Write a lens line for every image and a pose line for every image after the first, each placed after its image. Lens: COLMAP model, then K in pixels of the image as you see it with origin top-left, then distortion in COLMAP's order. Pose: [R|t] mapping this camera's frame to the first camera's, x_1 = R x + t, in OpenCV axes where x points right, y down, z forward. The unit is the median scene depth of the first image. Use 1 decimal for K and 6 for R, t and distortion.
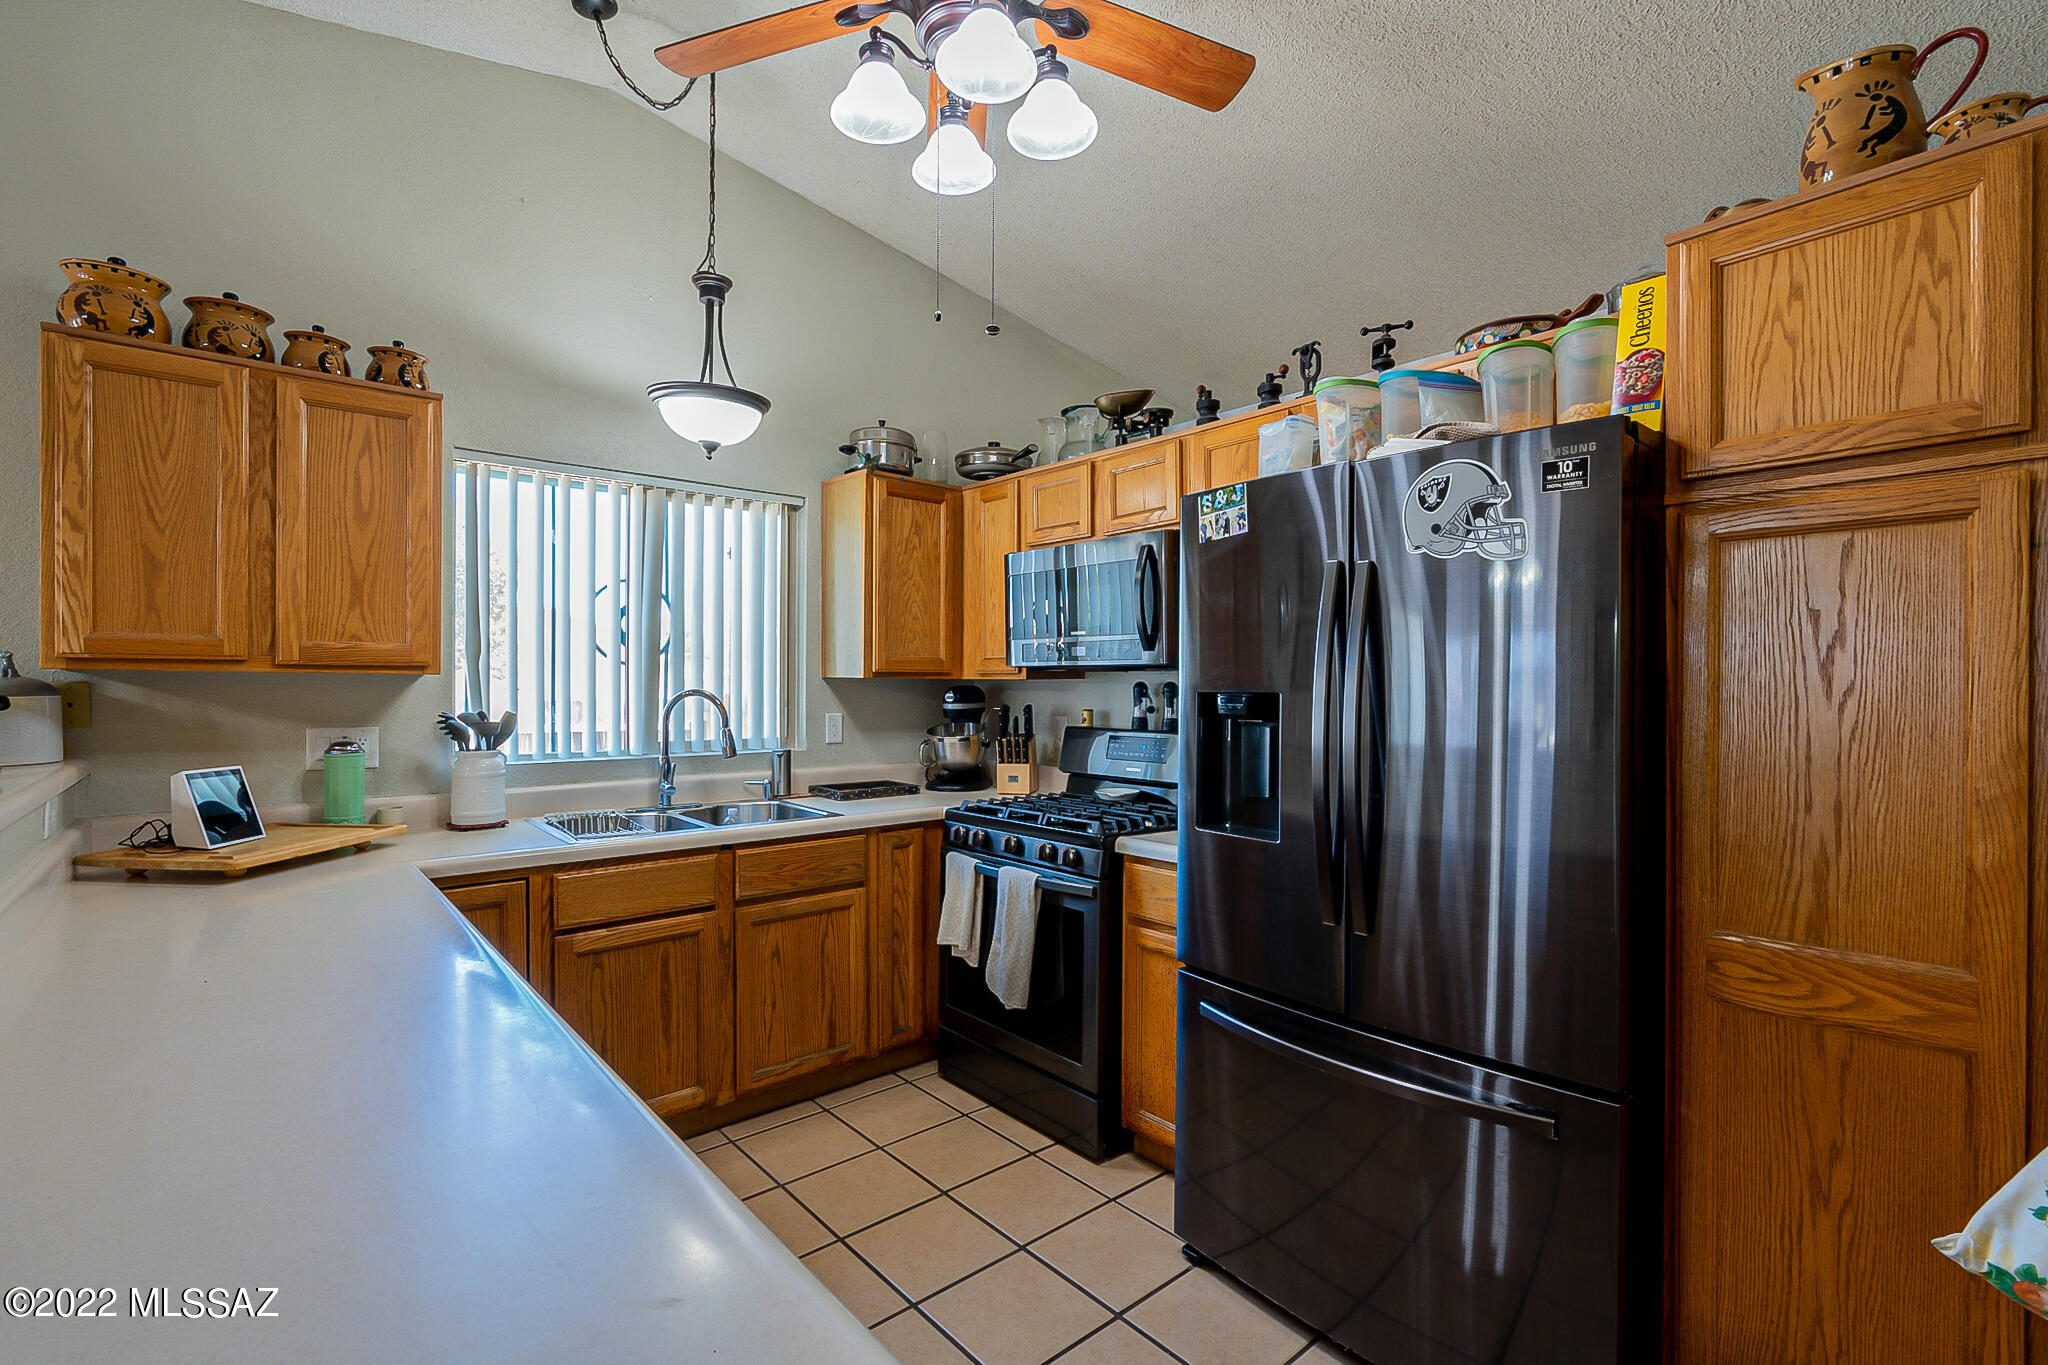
lens RADIAL K [[918.8, 0, 1010.7], [0, 918.8, 681.0], [0, 0, 1]] dist [-0.008177, 0.006052]
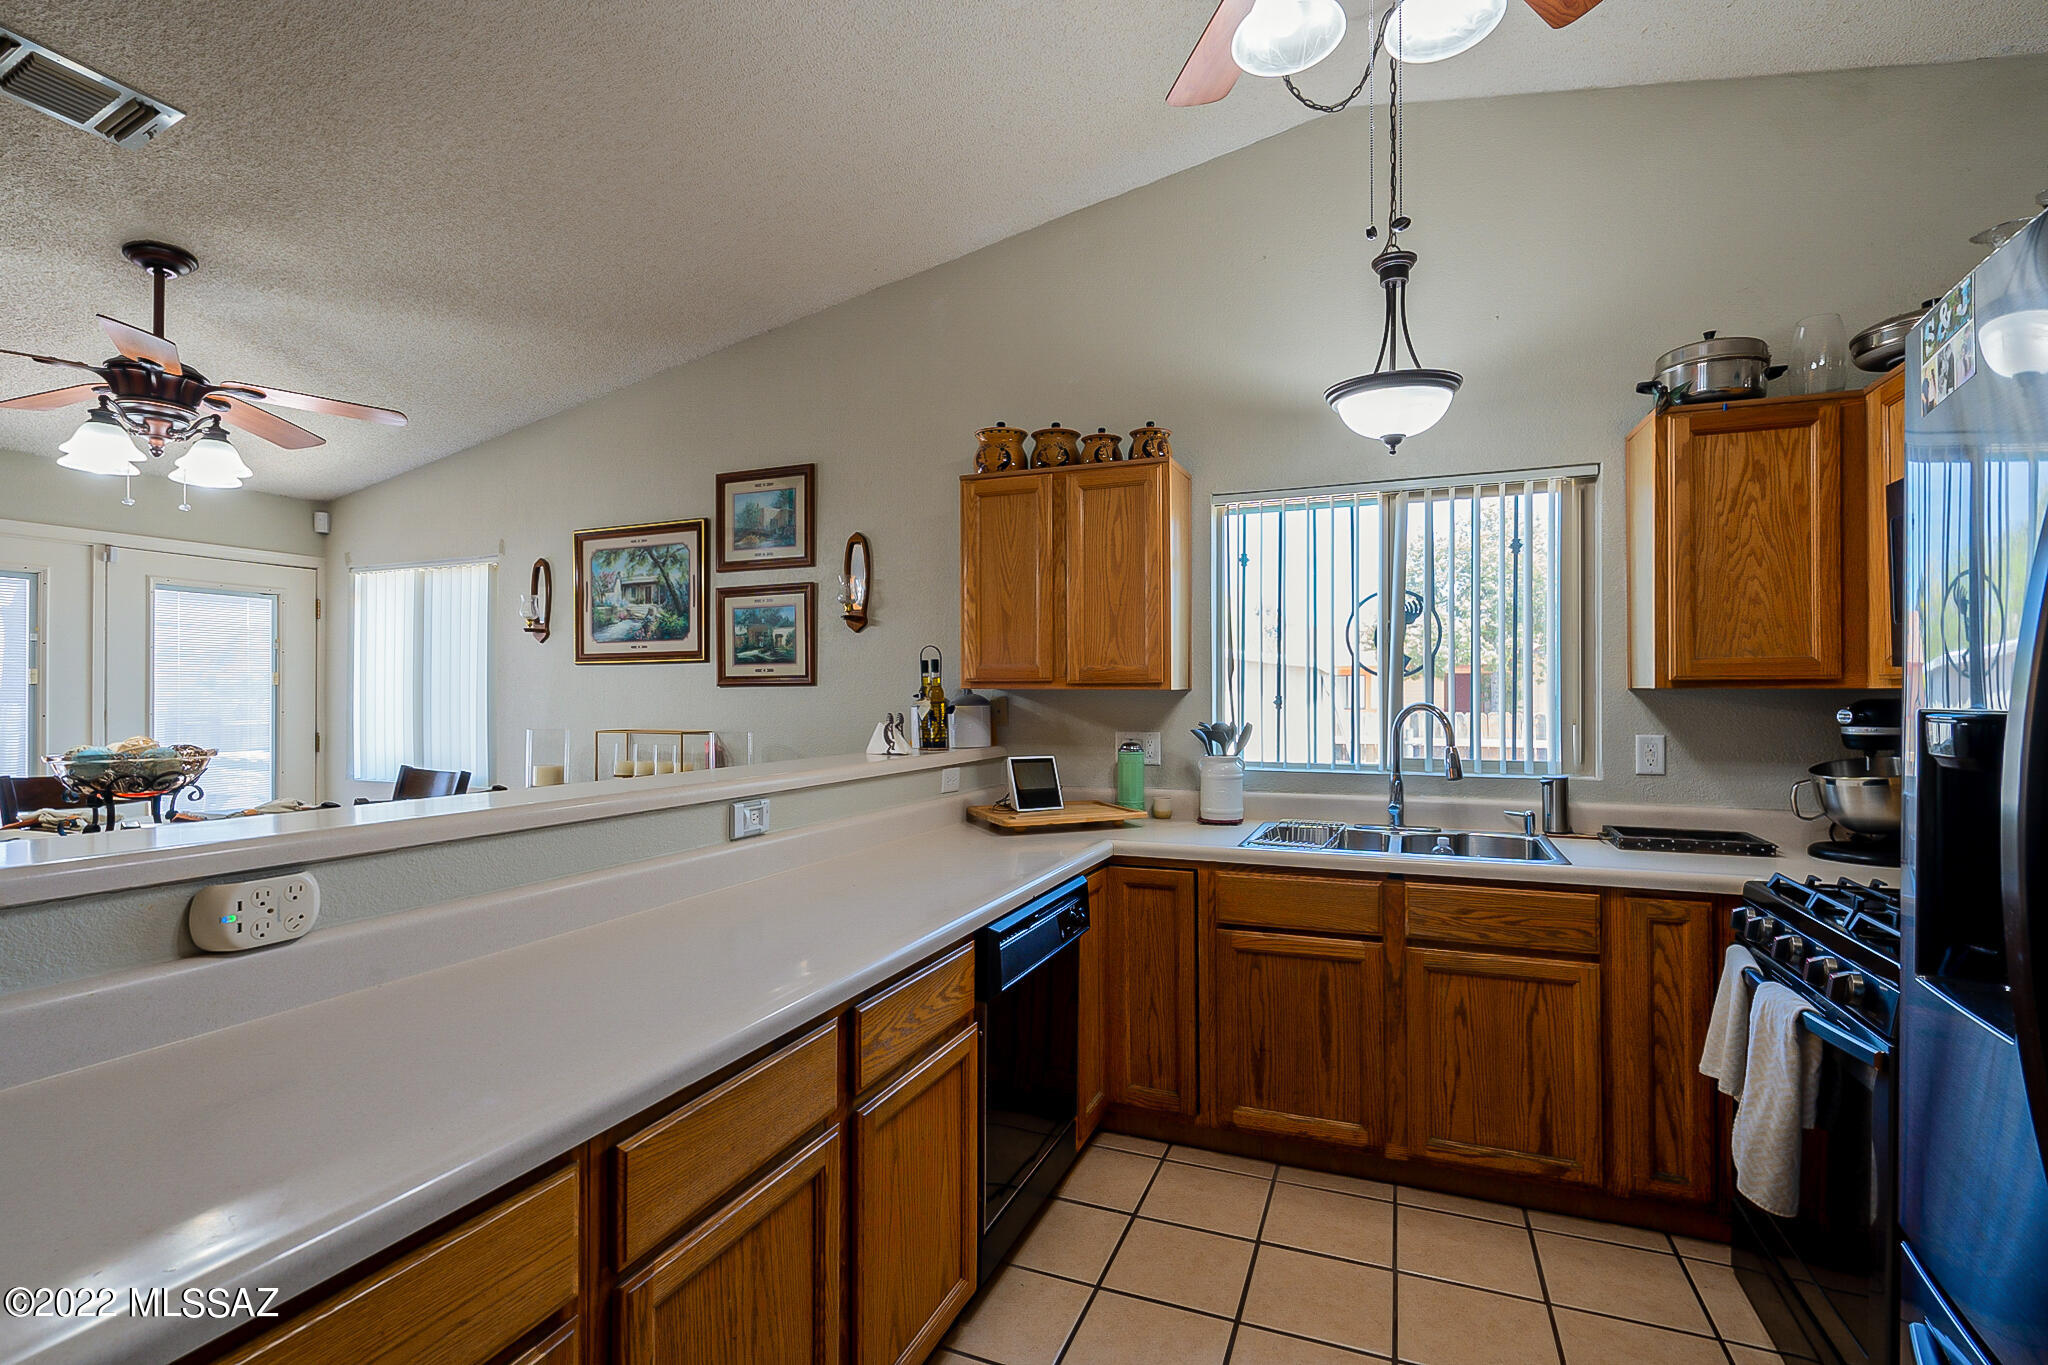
lens RADIAL K [[918.8, 0, 1022.1], [0, 918.8, 687.1], [0, 0, 1]] dist [-0.008177, 0.006052]
pose [[0.466360, -0.014042, -0.884484, 0.319391], [0.003430, 0.999895, -0.014066, 0.005216], [0.884588, 0.003526, 0.466359, 0.243921]]
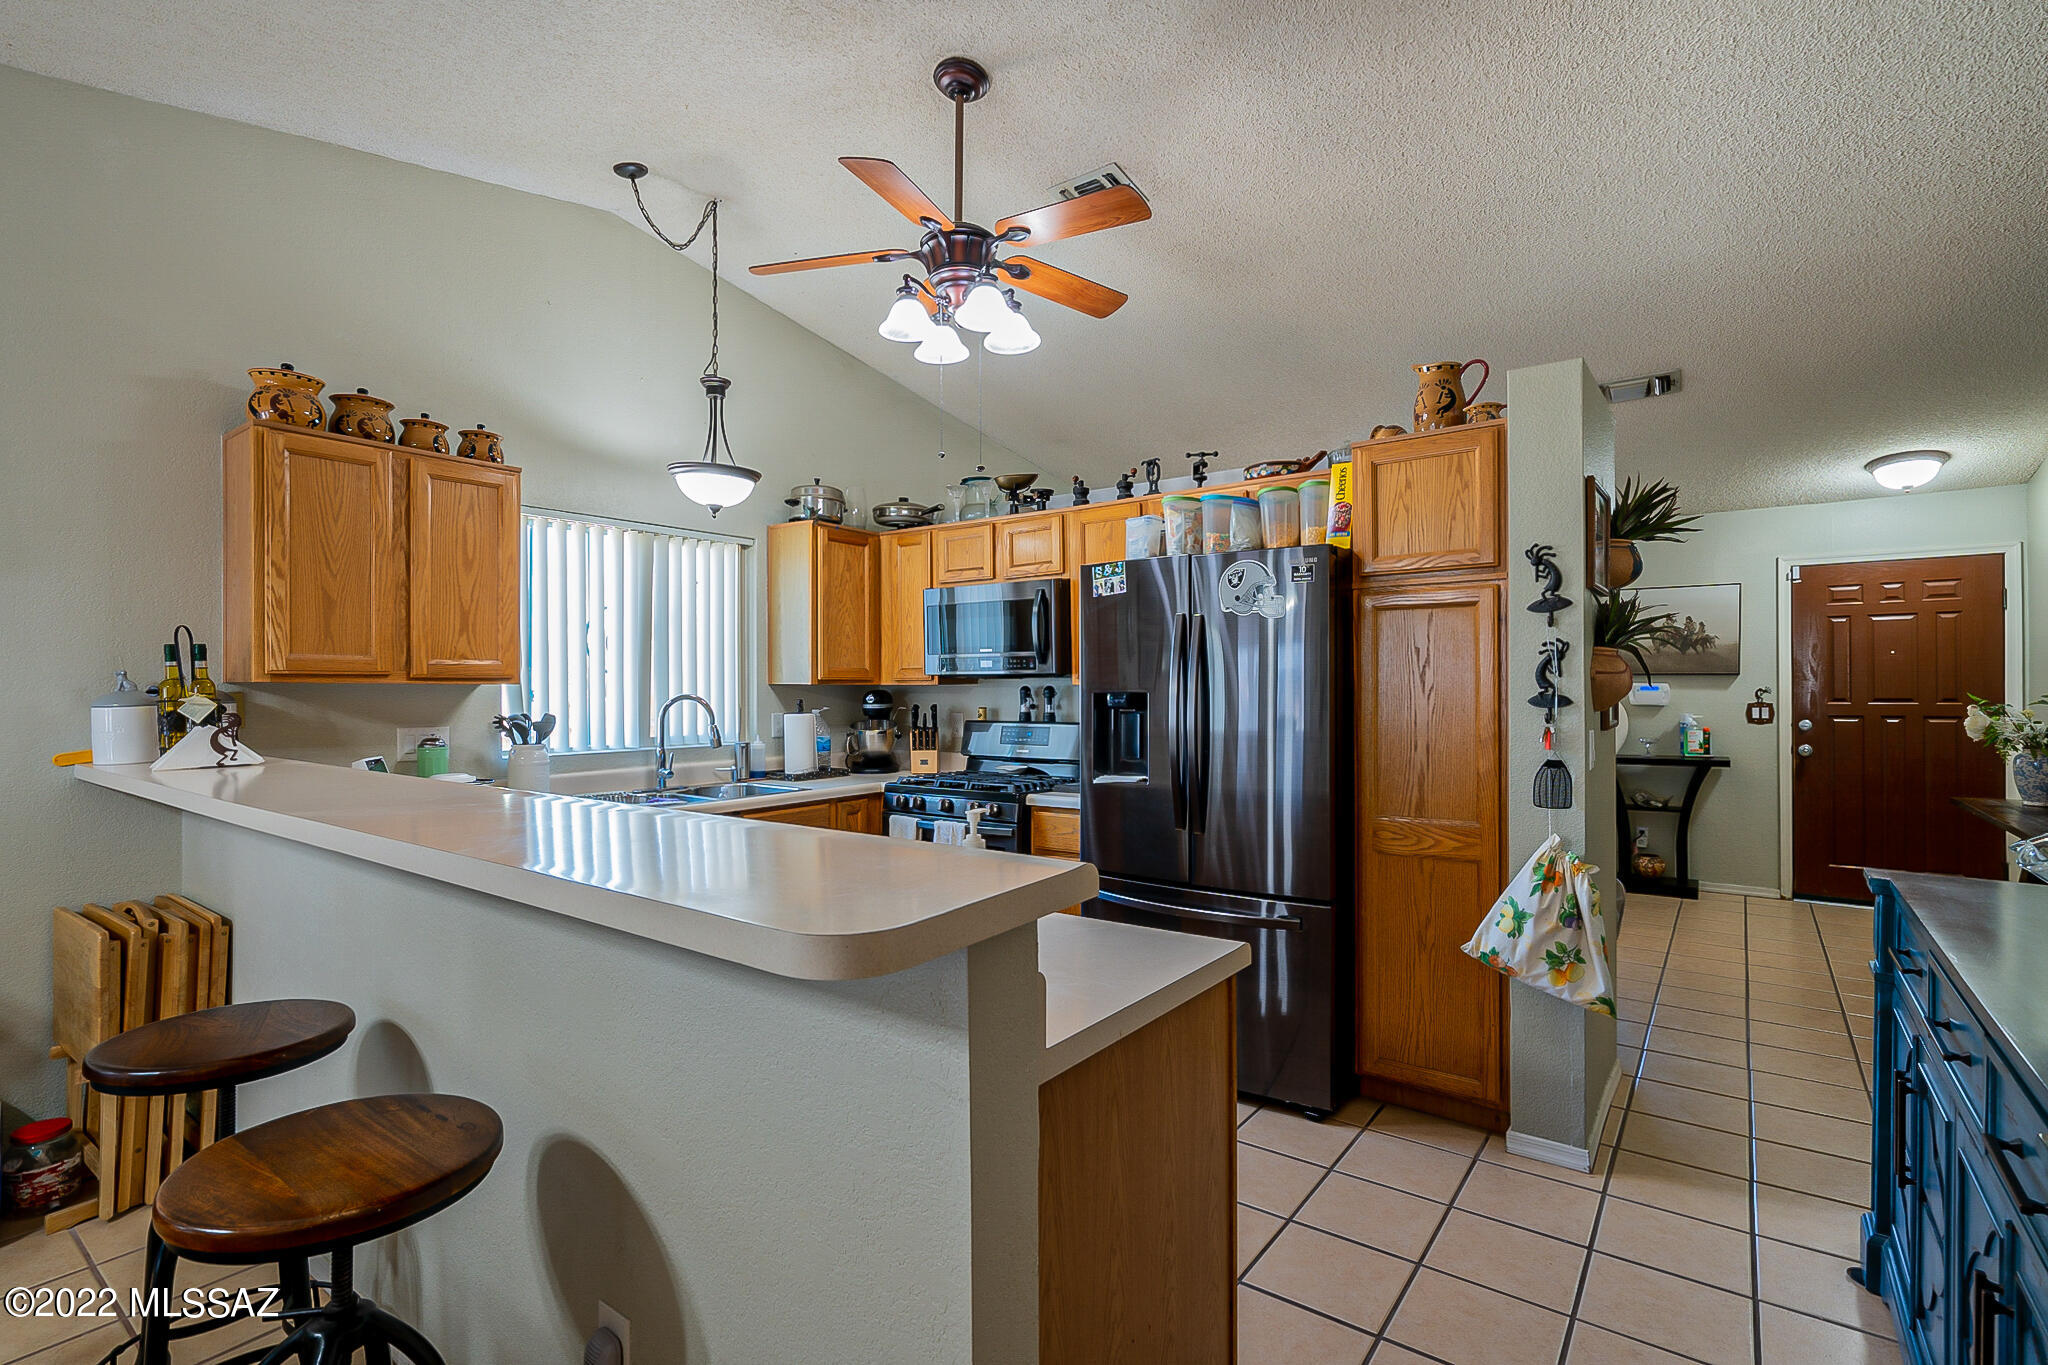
lens RADIAL K [[918.8, 0, 1007.8], [0, 918.8, 681.6], [0, 0, 1]] dist [-0.008177, 0.006052]
pose [[0.977049, -0.006373, 0.212918, -0.204407], [0.006971, 0.999974, -0.002056, -0.003290], [-0.212899, 0.003493, 0.977068, -0.373547]]
